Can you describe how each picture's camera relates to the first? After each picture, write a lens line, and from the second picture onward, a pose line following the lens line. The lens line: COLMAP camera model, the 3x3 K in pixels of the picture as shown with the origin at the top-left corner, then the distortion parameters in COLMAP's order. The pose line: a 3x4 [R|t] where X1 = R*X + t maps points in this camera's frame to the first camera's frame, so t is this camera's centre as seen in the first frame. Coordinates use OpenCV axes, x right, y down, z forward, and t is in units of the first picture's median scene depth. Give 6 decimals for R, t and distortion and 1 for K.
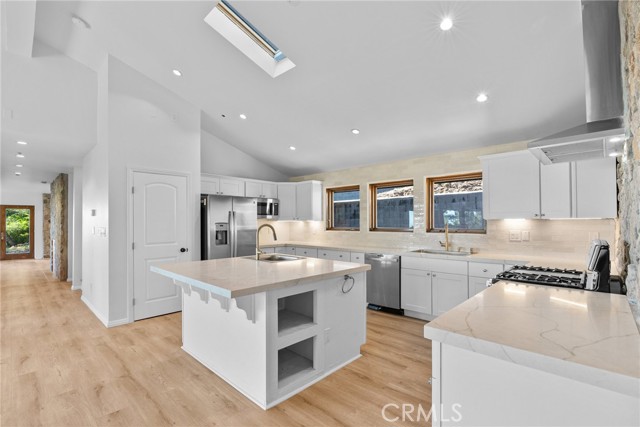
lens RADIAL K [[294.7, 0, 323.9], [0, 294.7, 220.2], [0, 0, 1]] dist [-0.007108, 0.002310]
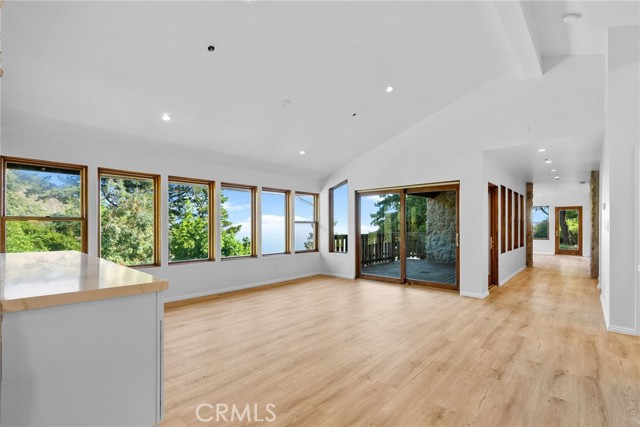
lens RADIAL K [[294.7, 0, 324.2], [0, 294.7, 224.8], [0, 0, 1]] dist [-0.007108, 0.002310]
pose [[0.023199, 0.002799, -0.999727, 0.113941], [0.001916, 0.999994, 0.002844, 0.026641], [0.999729, -0.001981, 0.023193, 0.080431]]
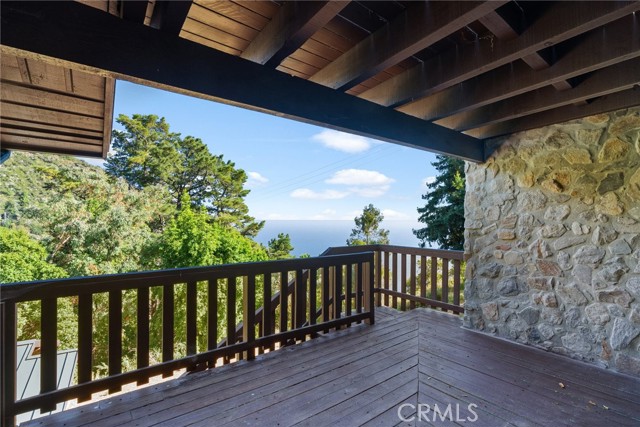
lens RADIAL K [[294.7, 0, 327.3], [0, 294.7, 220.1], [0, 0, 1]] dist [-0.007108, 0.002310]
pose [[-0.154158, 0.004595, -0.988036, -1.146108], [-0.001845, 0.999986, 0.004939, -0.004587], [0.988045, 0.002585, -0.154147, 0.626930]]
